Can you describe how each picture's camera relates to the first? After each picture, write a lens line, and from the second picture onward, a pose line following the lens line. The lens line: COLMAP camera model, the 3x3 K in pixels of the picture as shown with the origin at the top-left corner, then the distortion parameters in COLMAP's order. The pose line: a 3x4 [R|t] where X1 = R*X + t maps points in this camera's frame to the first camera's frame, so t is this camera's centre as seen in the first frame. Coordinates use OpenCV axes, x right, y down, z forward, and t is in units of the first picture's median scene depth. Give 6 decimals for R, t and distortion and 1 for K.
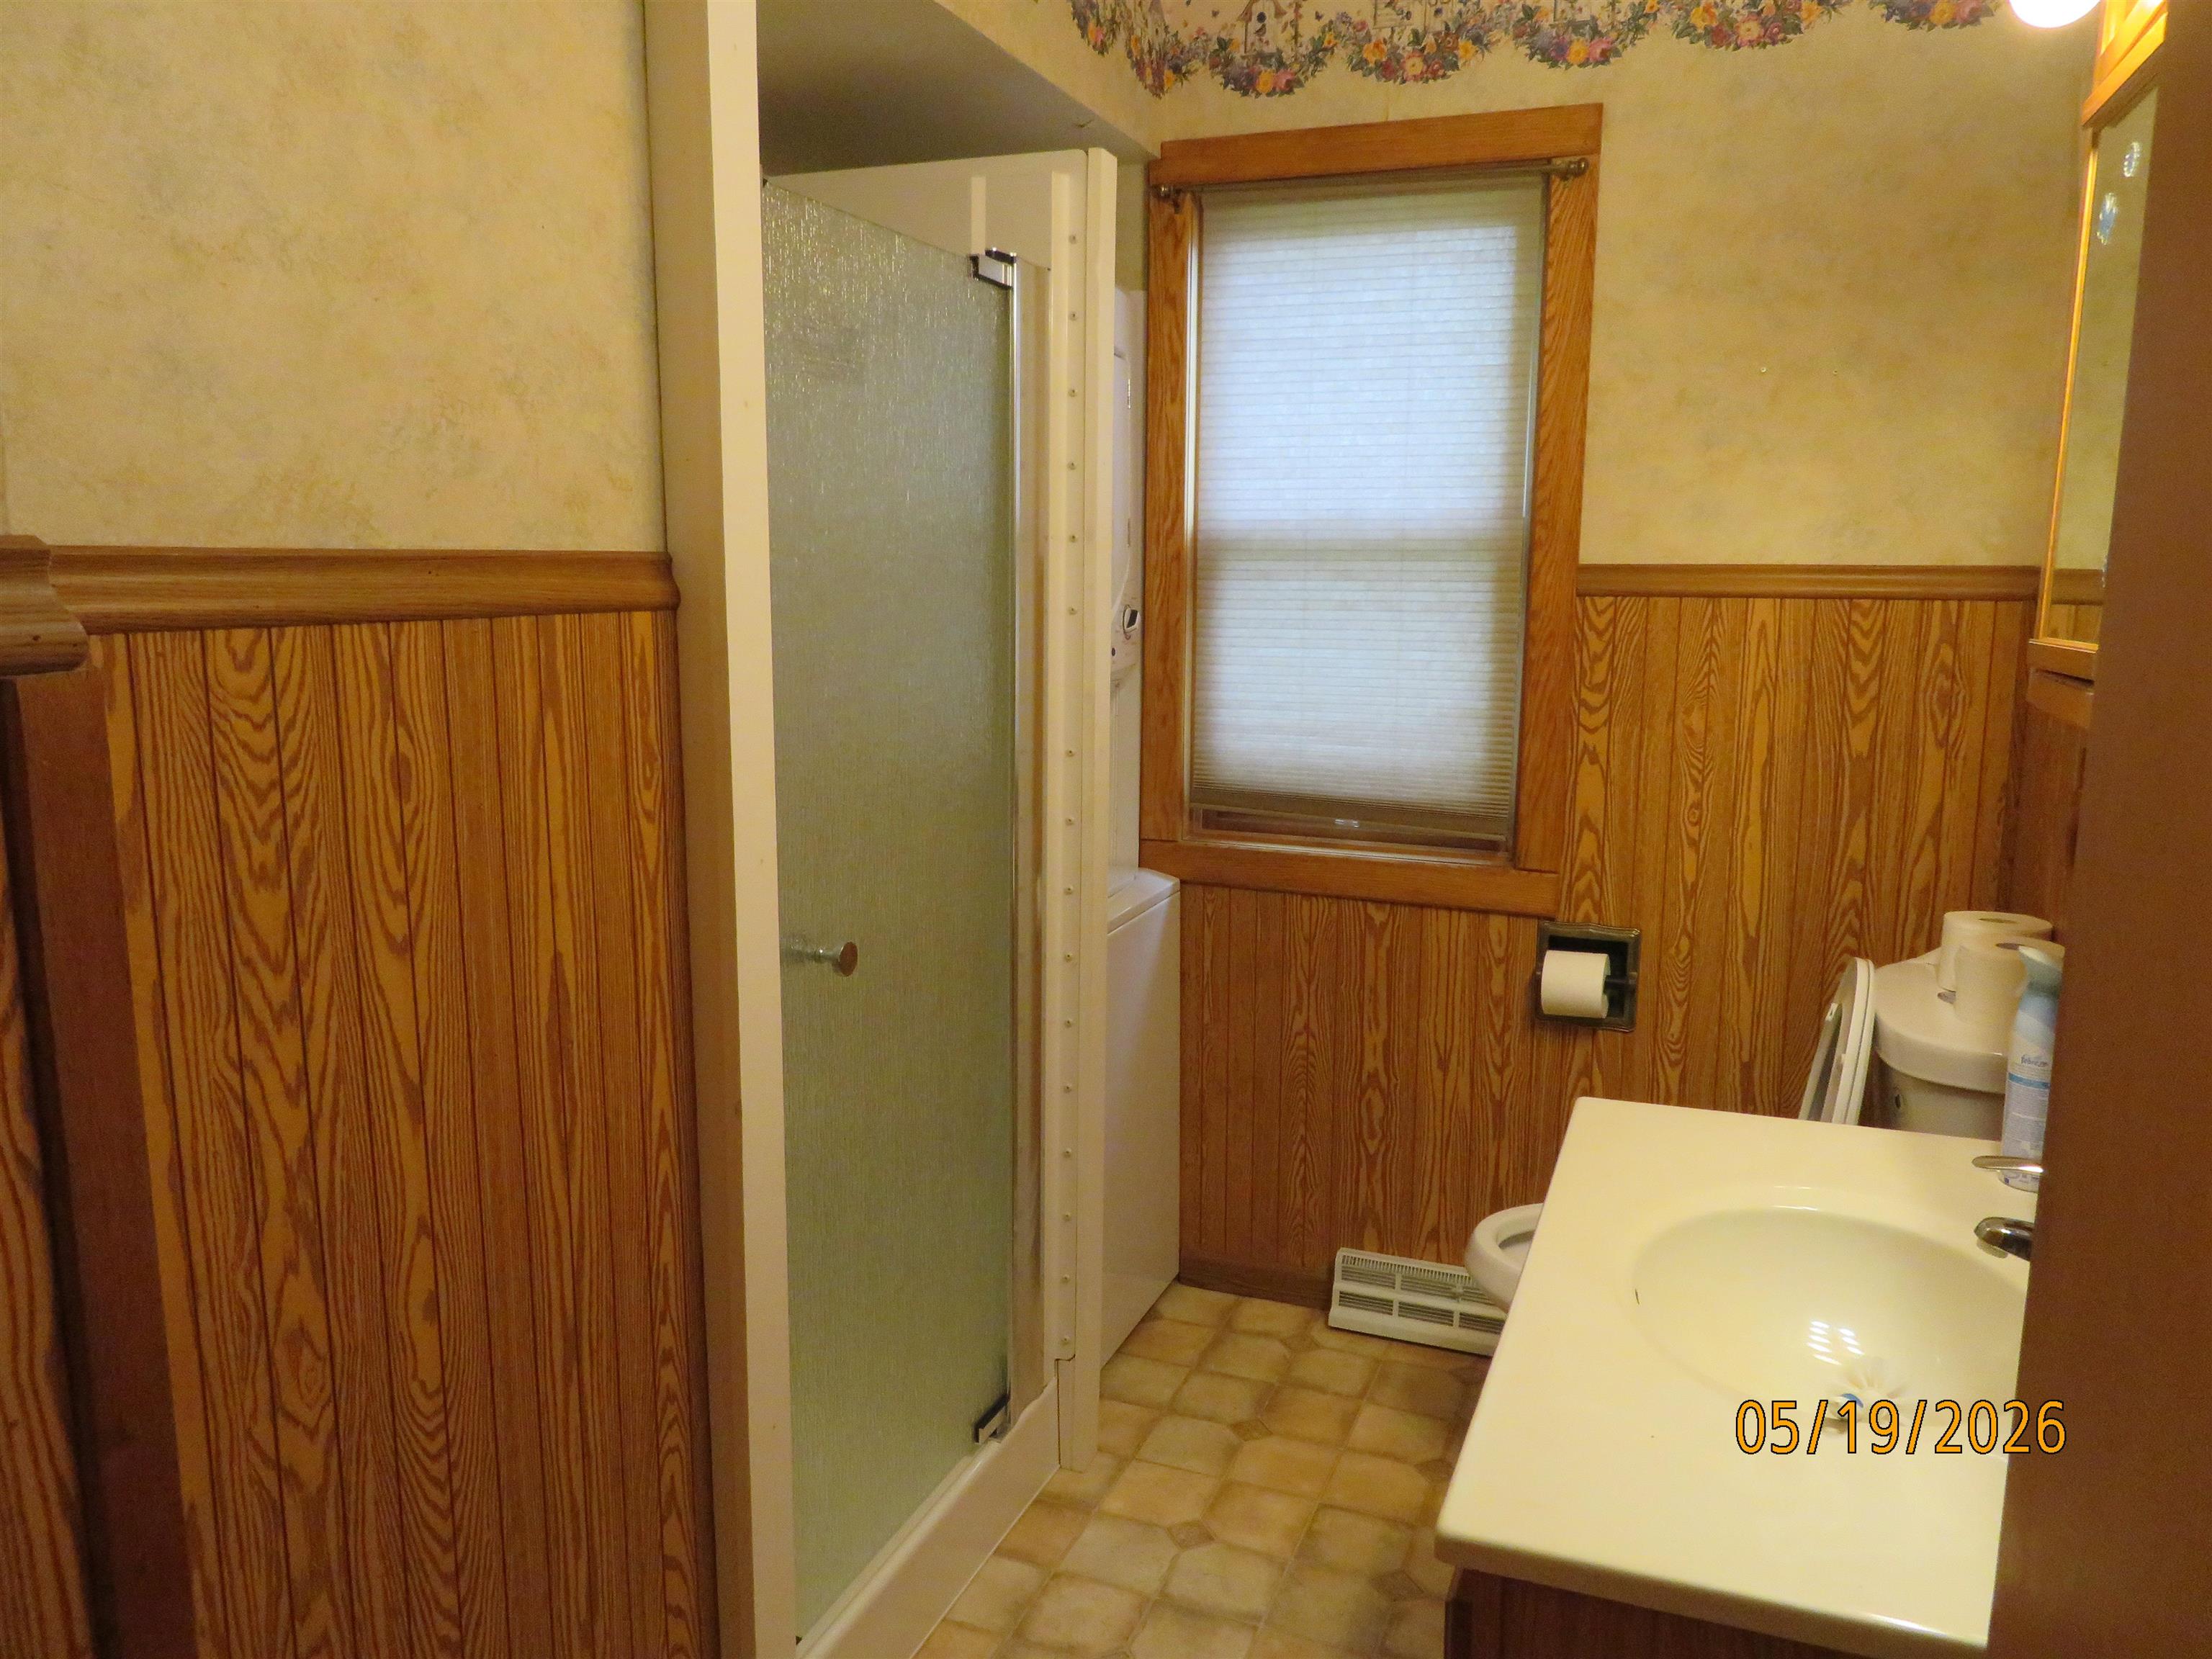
lens RADIAL K [[1573.2, 0, 1106.1], [0, 1573.2, 825.0], [0, 0, 1]] dist [-0.013907, 0.006974]
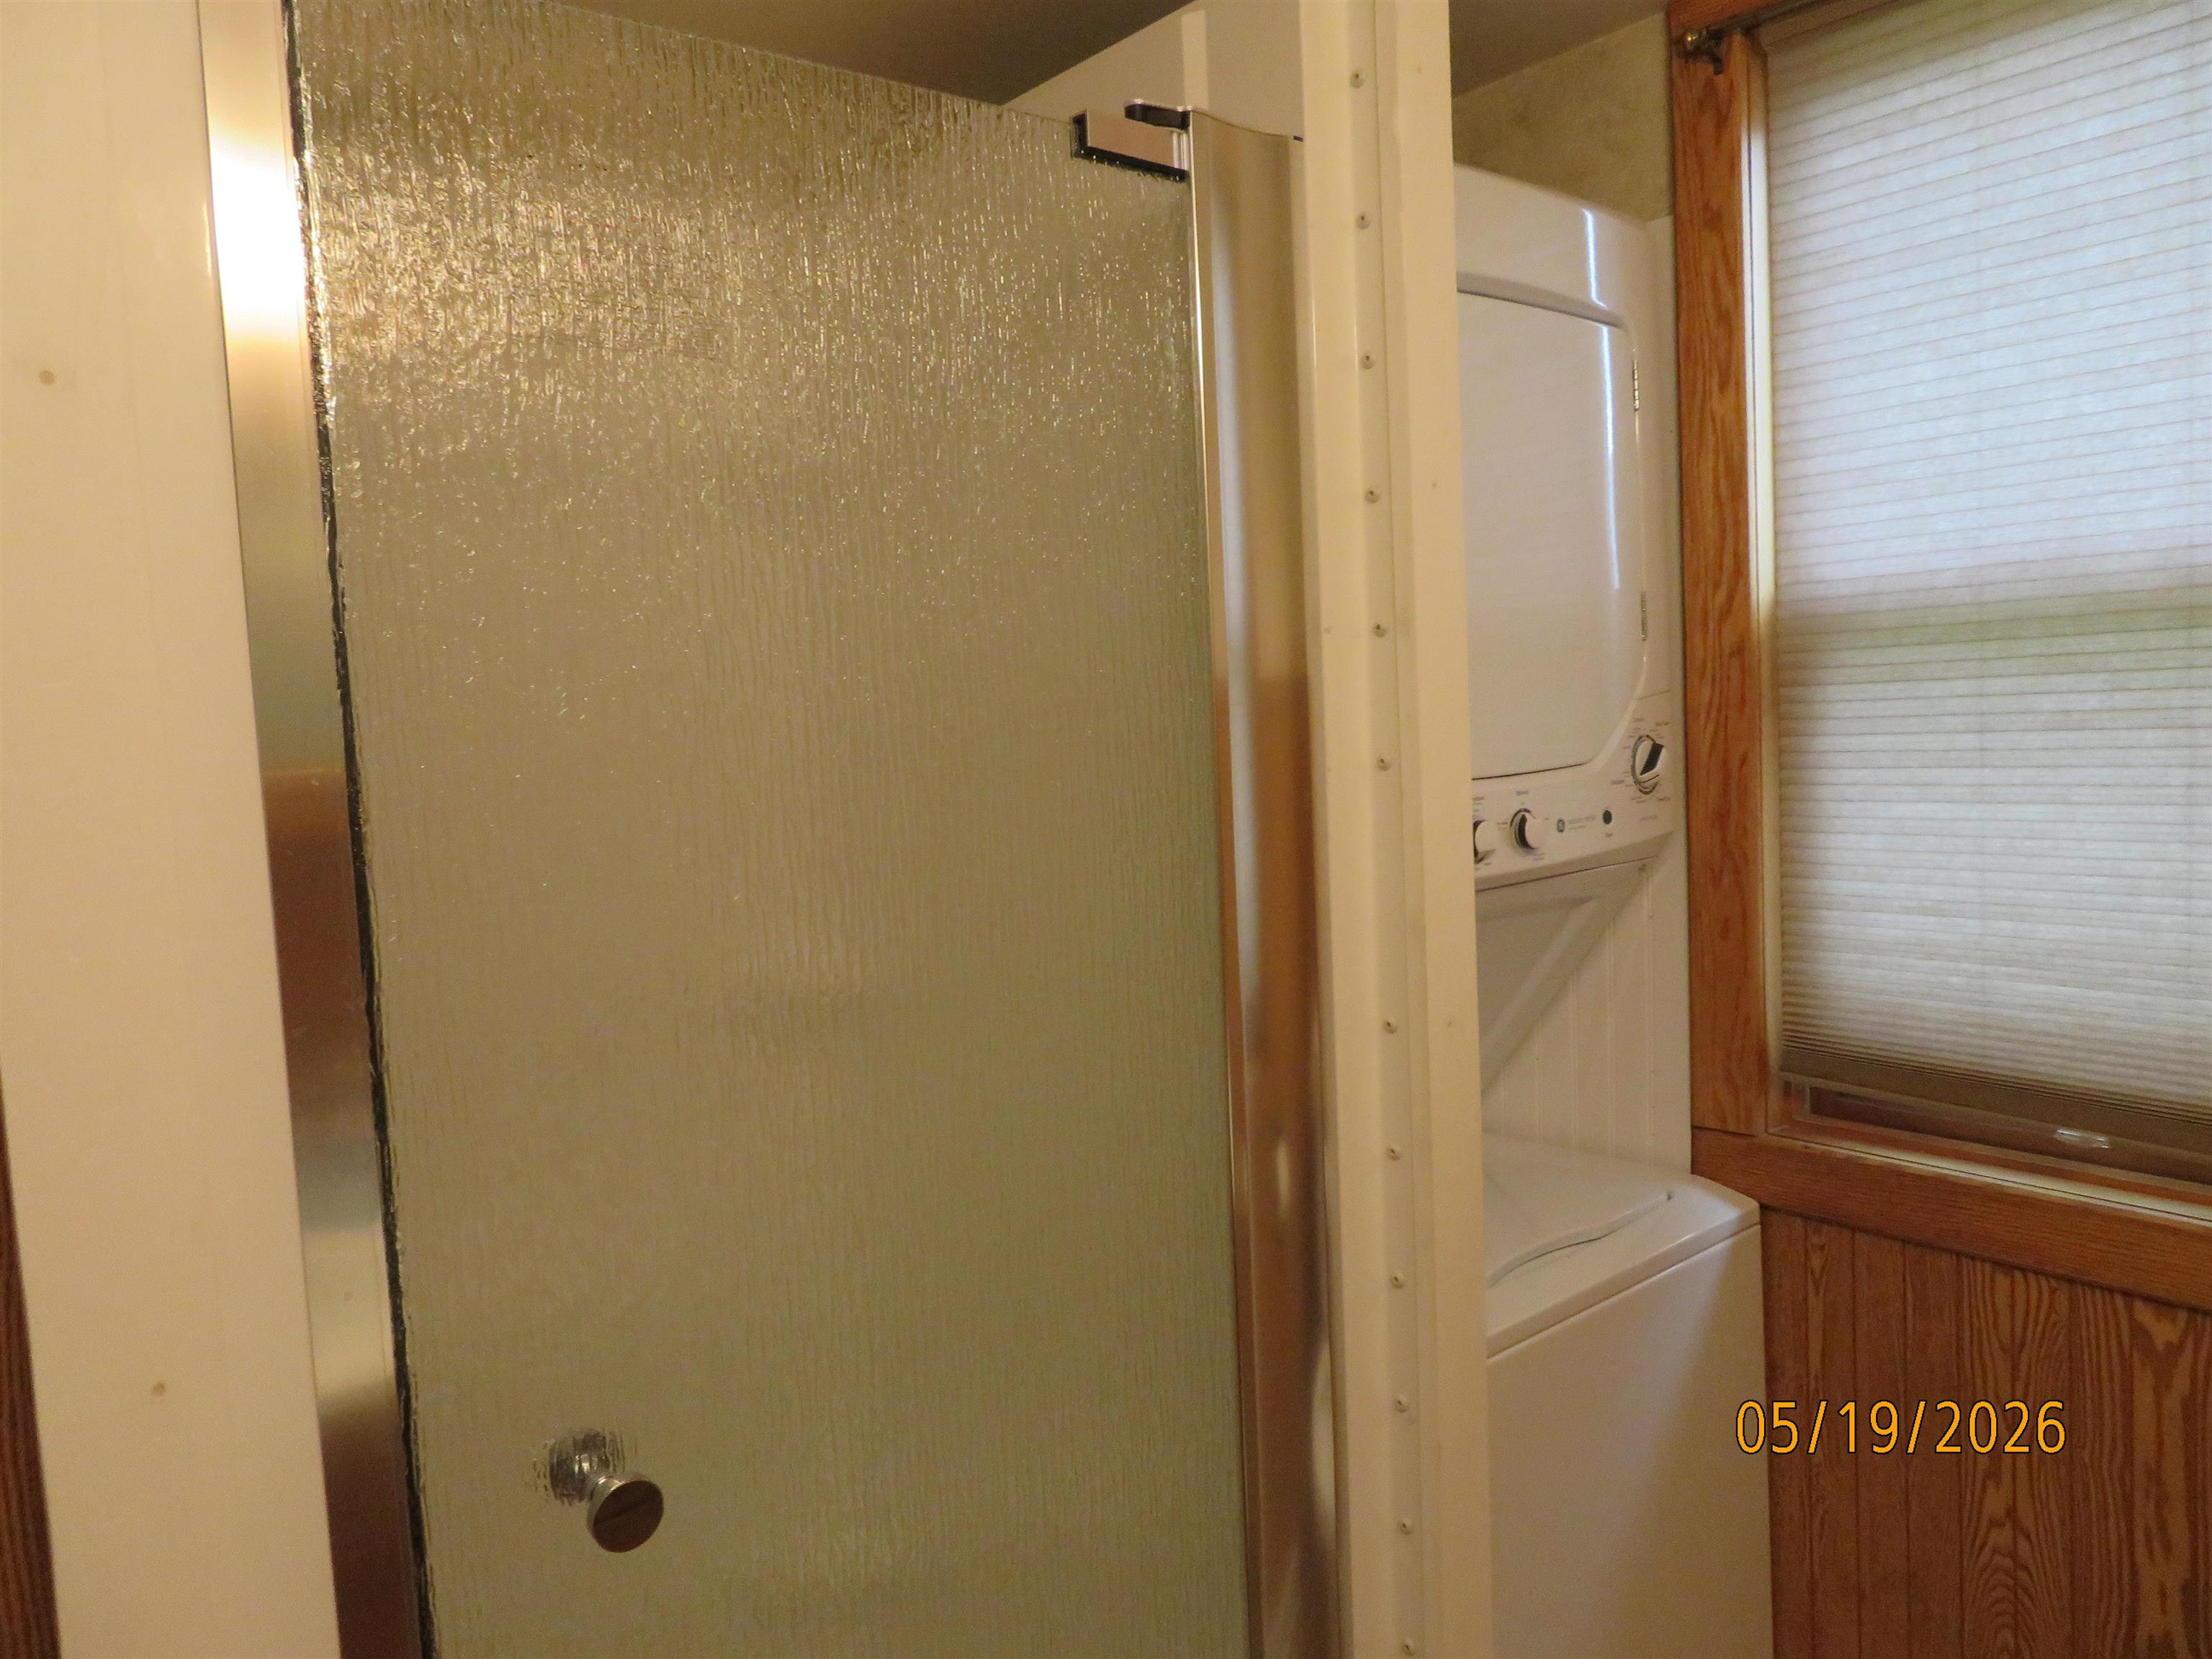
lens RADIAL K [[1573.2, 0, 1106.1], [0, 1573.2, 825.0], [0, 0, 1]] dist [-0.013907, 0.006974]
pose [[0.872620, -0.012900, -0.488229, 0.125493], [-0.025310, 0.997113, -0.071585, -0.059009], [0.487743, 0.074823, 0.869775, 0.389102]]
